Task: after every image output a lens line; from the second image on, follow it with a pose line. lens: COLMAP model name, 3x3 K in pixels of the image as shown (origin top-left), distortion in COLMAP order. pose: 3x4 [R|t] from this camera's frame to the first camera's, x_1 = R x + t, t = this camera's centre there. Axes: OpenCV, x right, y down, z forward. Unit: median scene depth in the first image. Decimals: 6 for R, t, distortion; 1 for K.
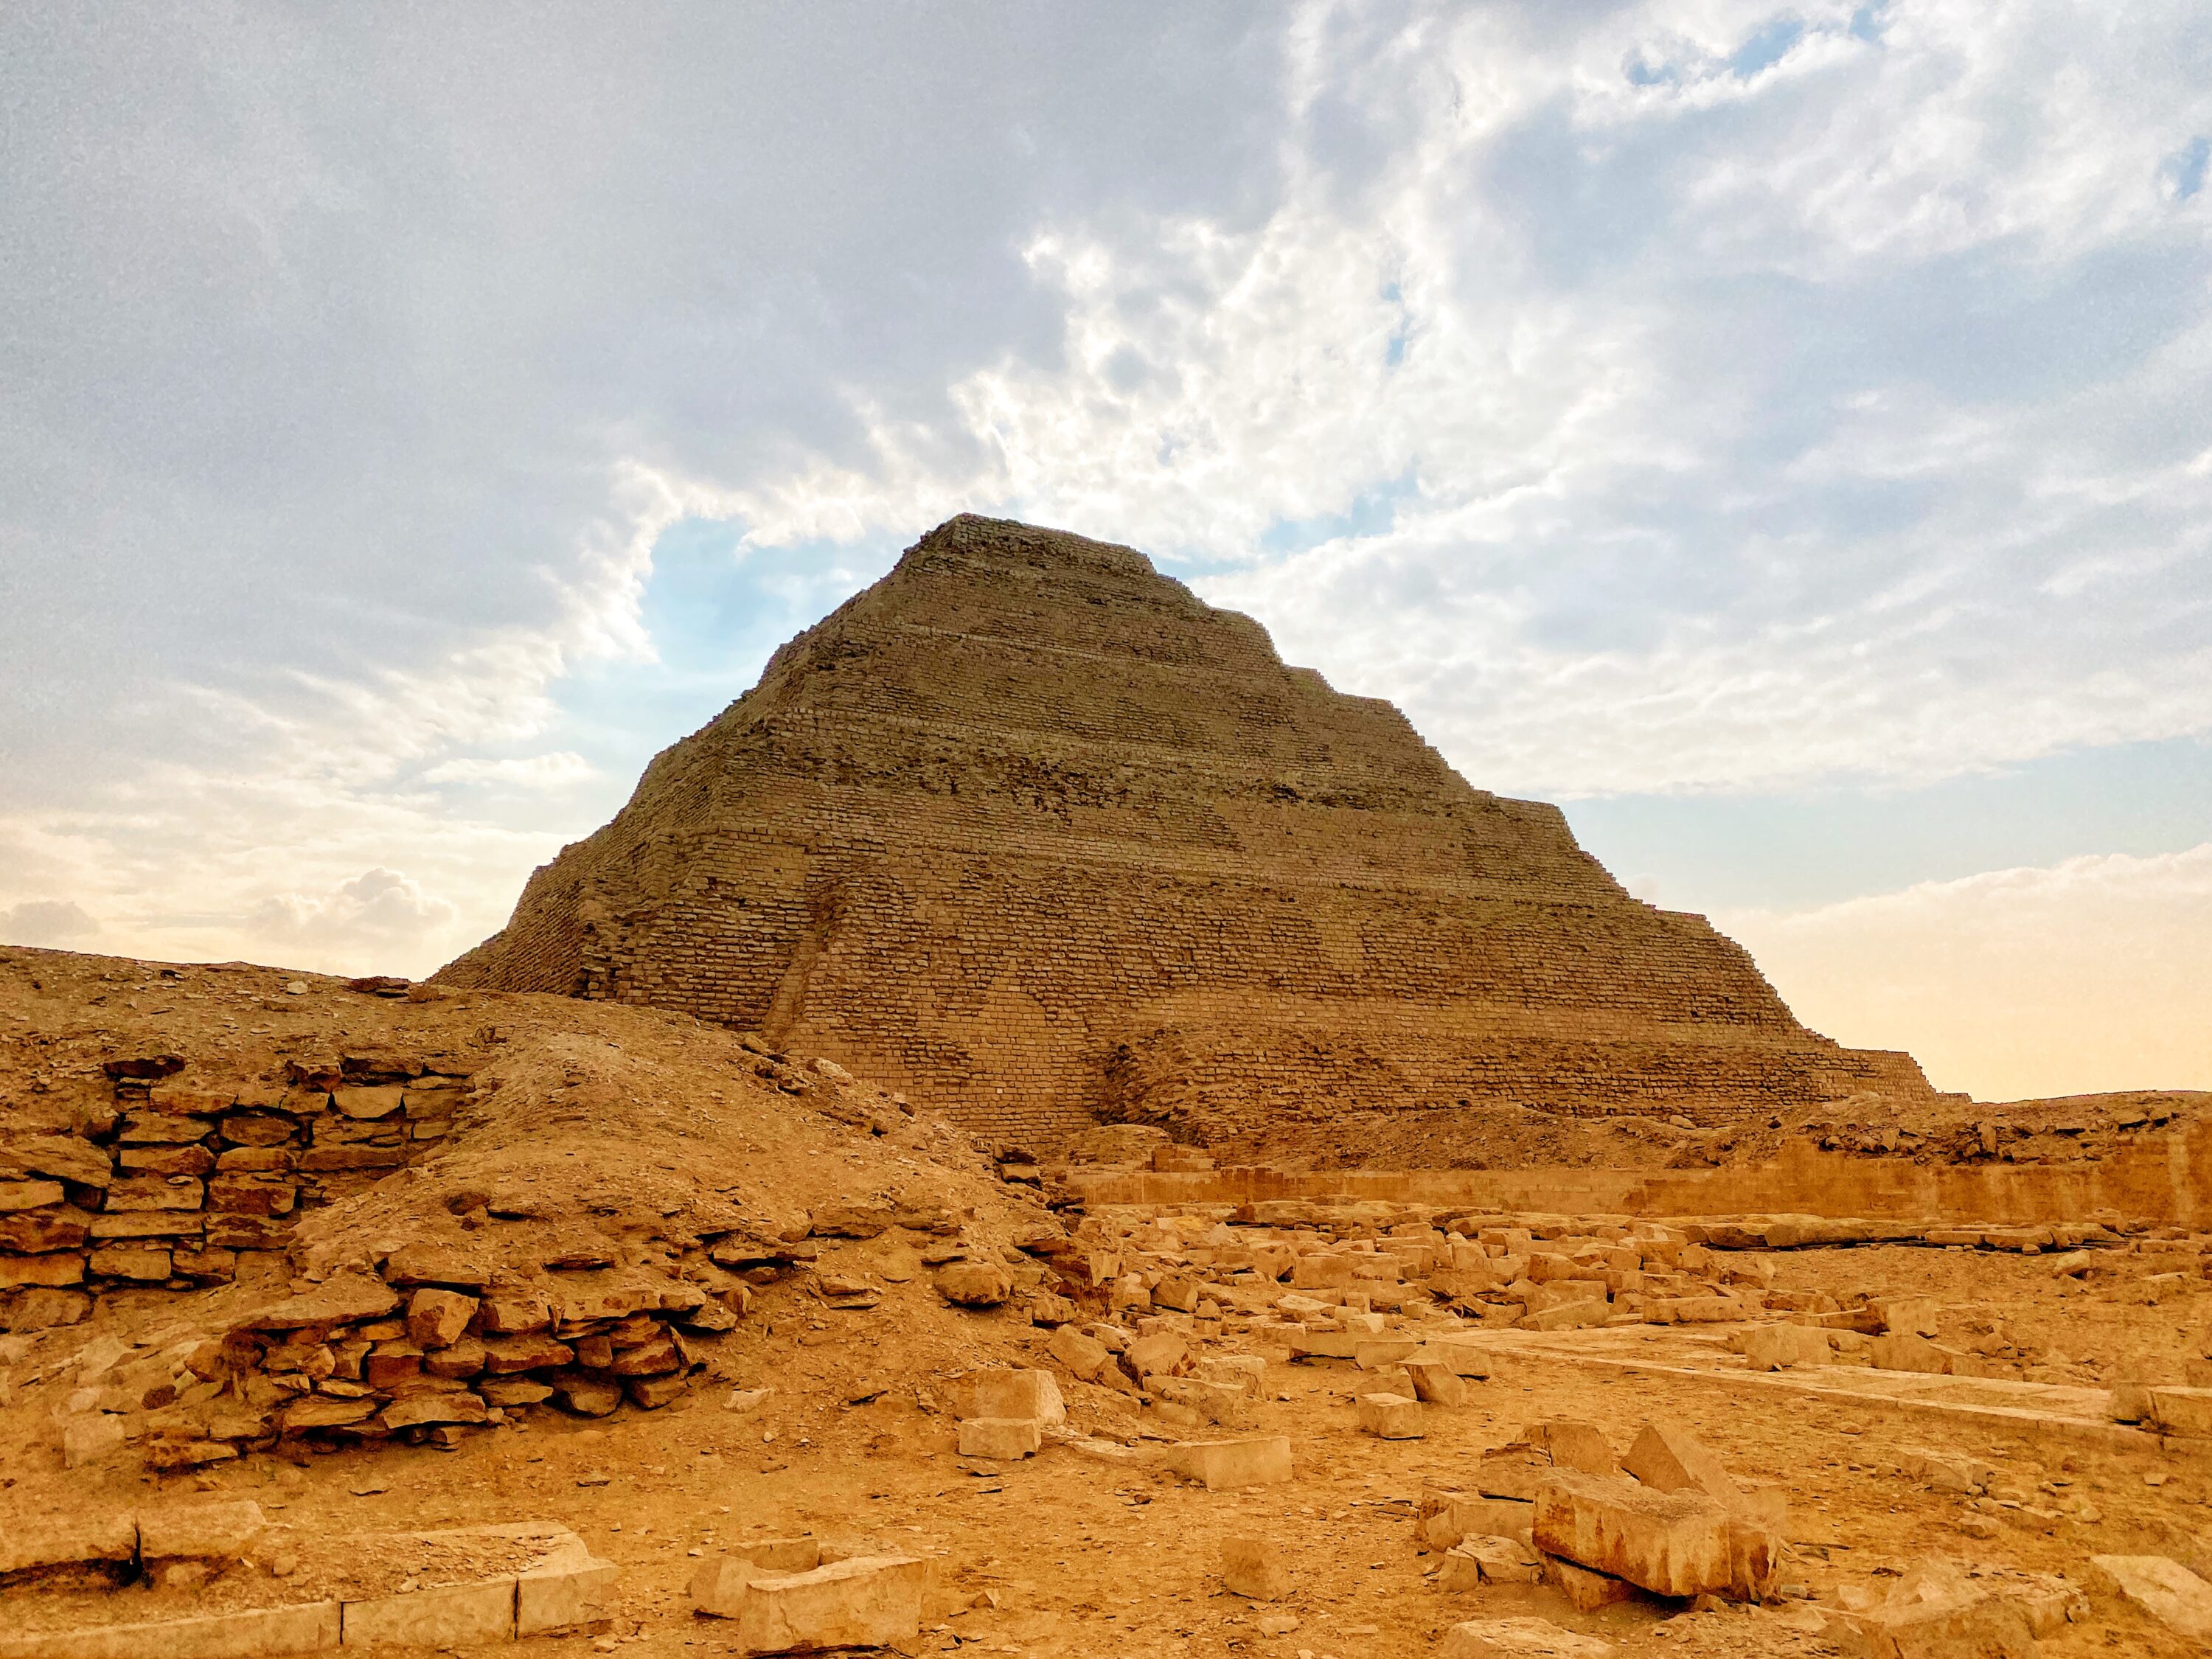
lens RADIAL K [[1695.6, 0, 1109.4], [0, 1695.6, 814.3], [0, 0, 1]] dist [0.037241, -0.009170]
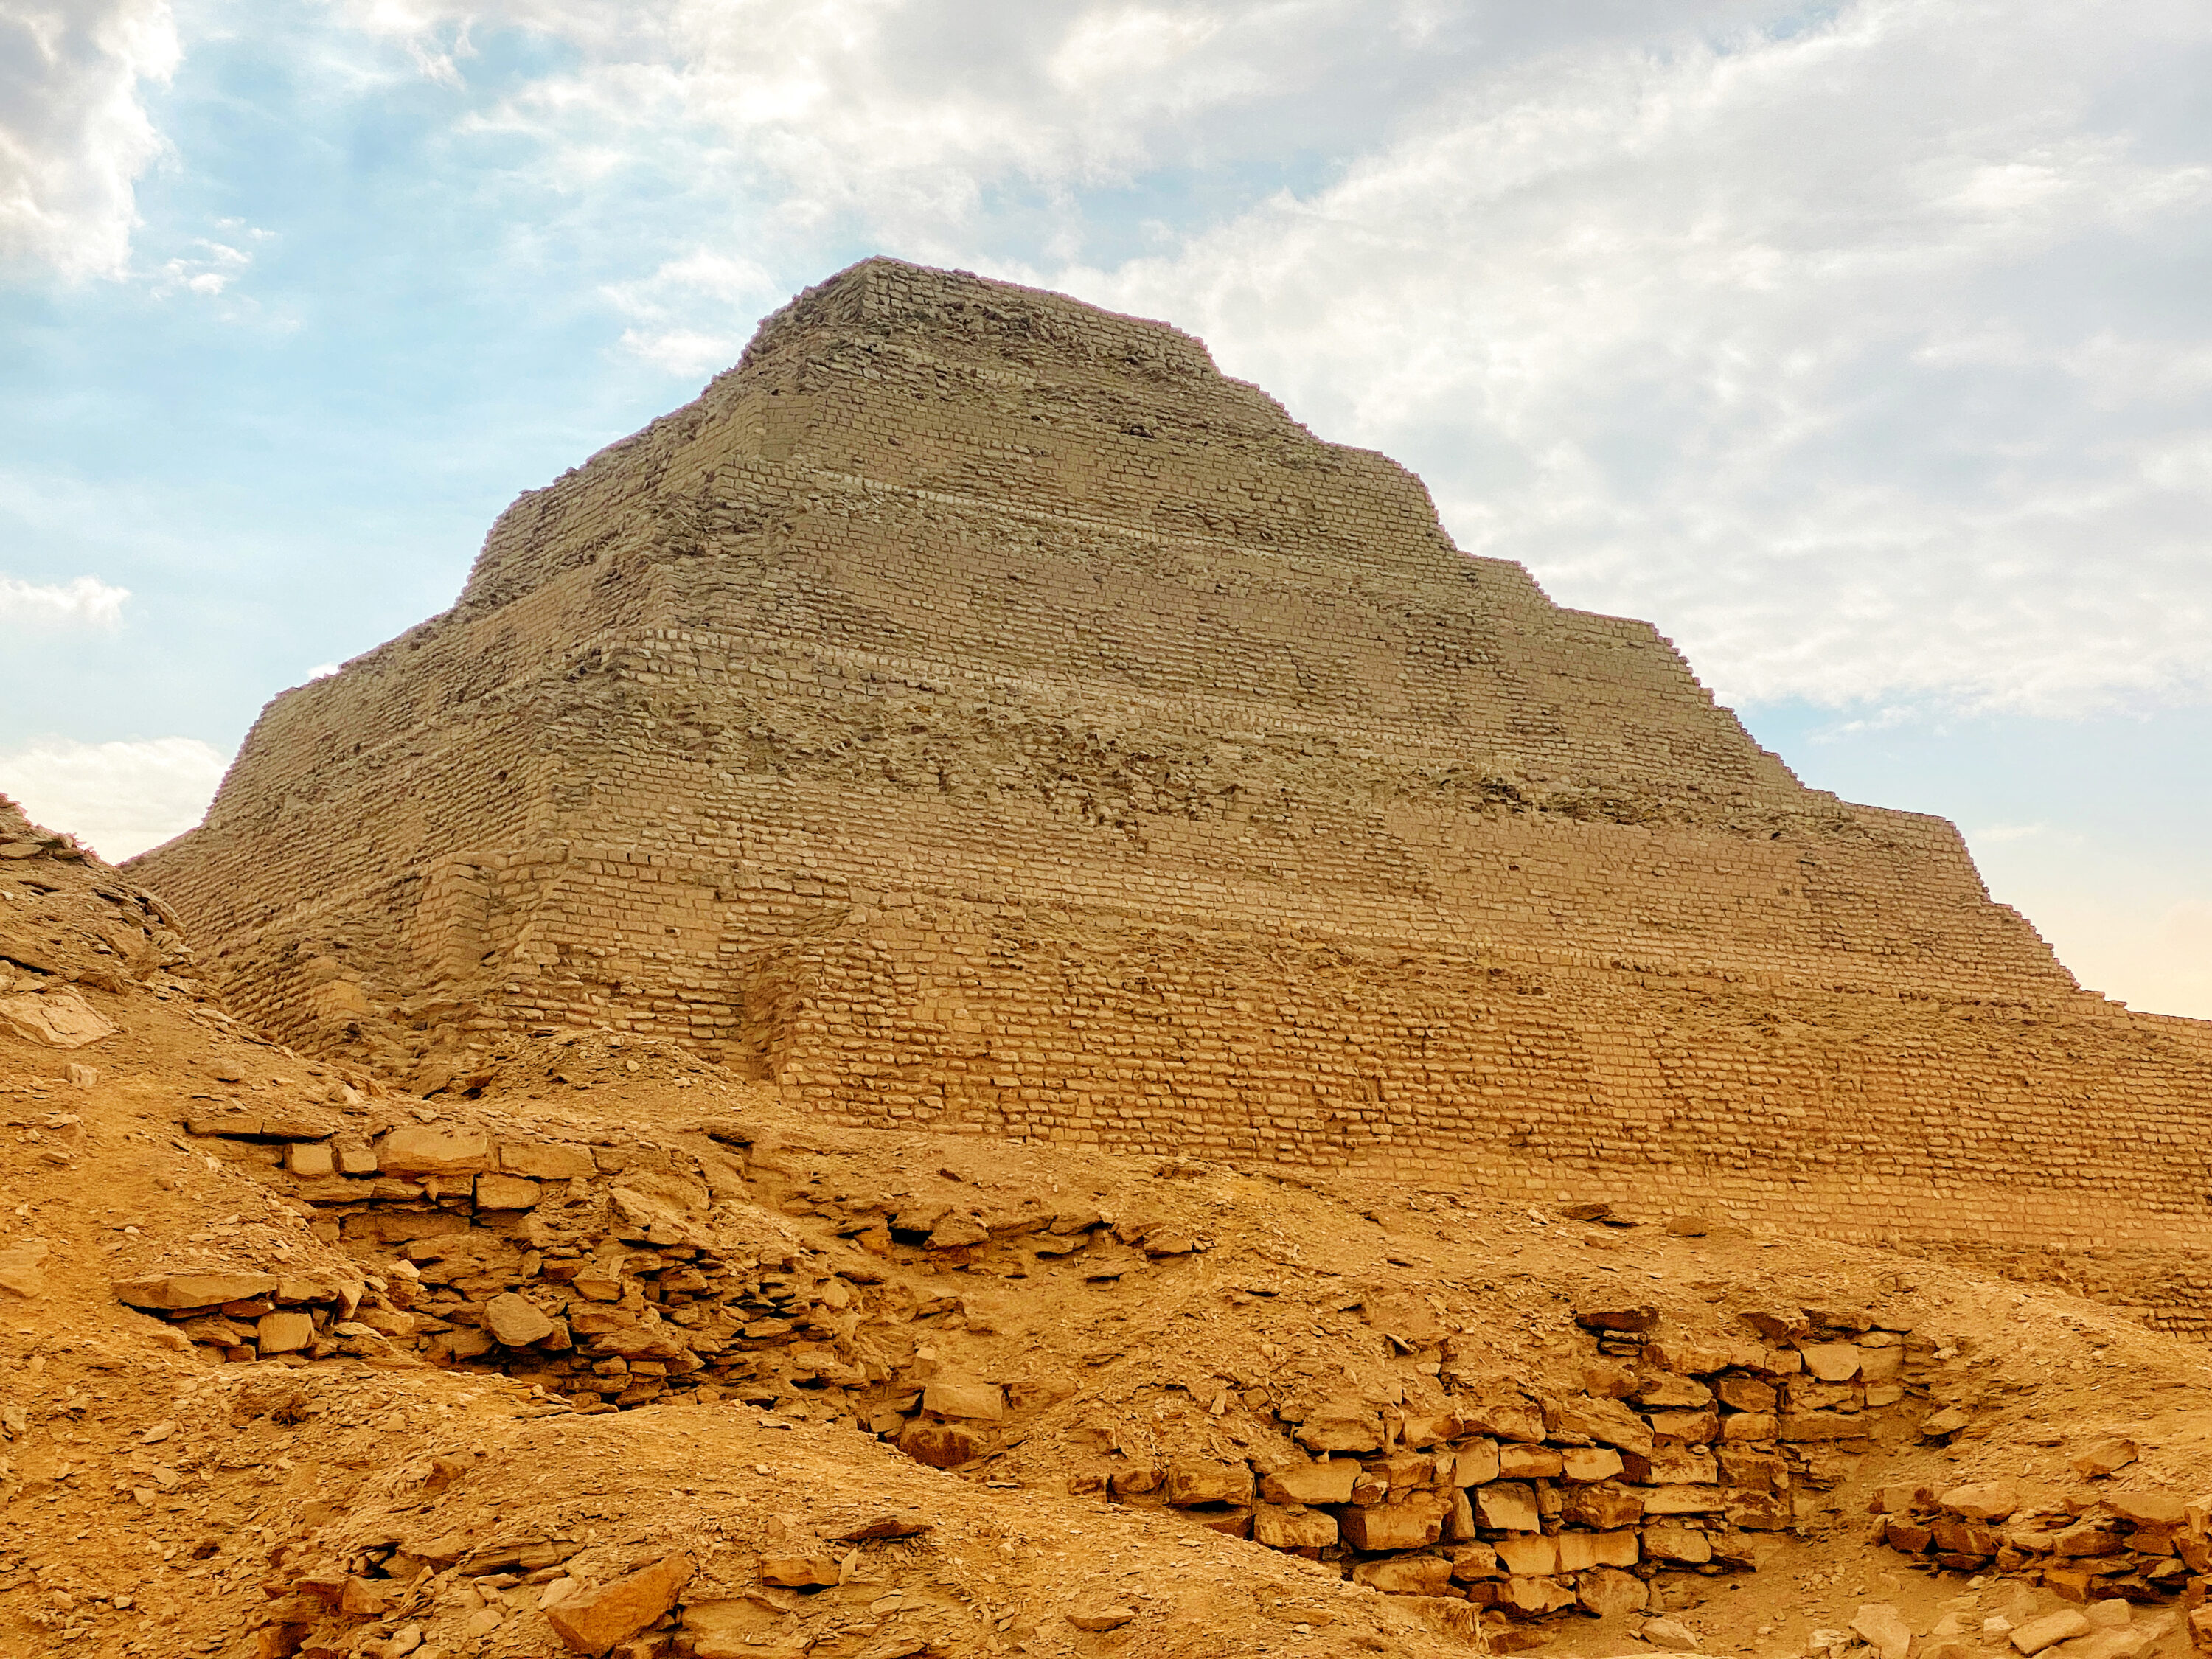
lens RADIAL K [[3318.8, 0, 1105.0], [0, 3318.8, 831.3], [0, 0, 1]] dist [-0.009775, 0.000000]
pose [[0.997591, 0.016066, 0.067483, -0.112424], [-0.016952, 0.999777, 0.012590, -0.013644], [-0.067266, -0.013703, 0.997641, -0.076464]]
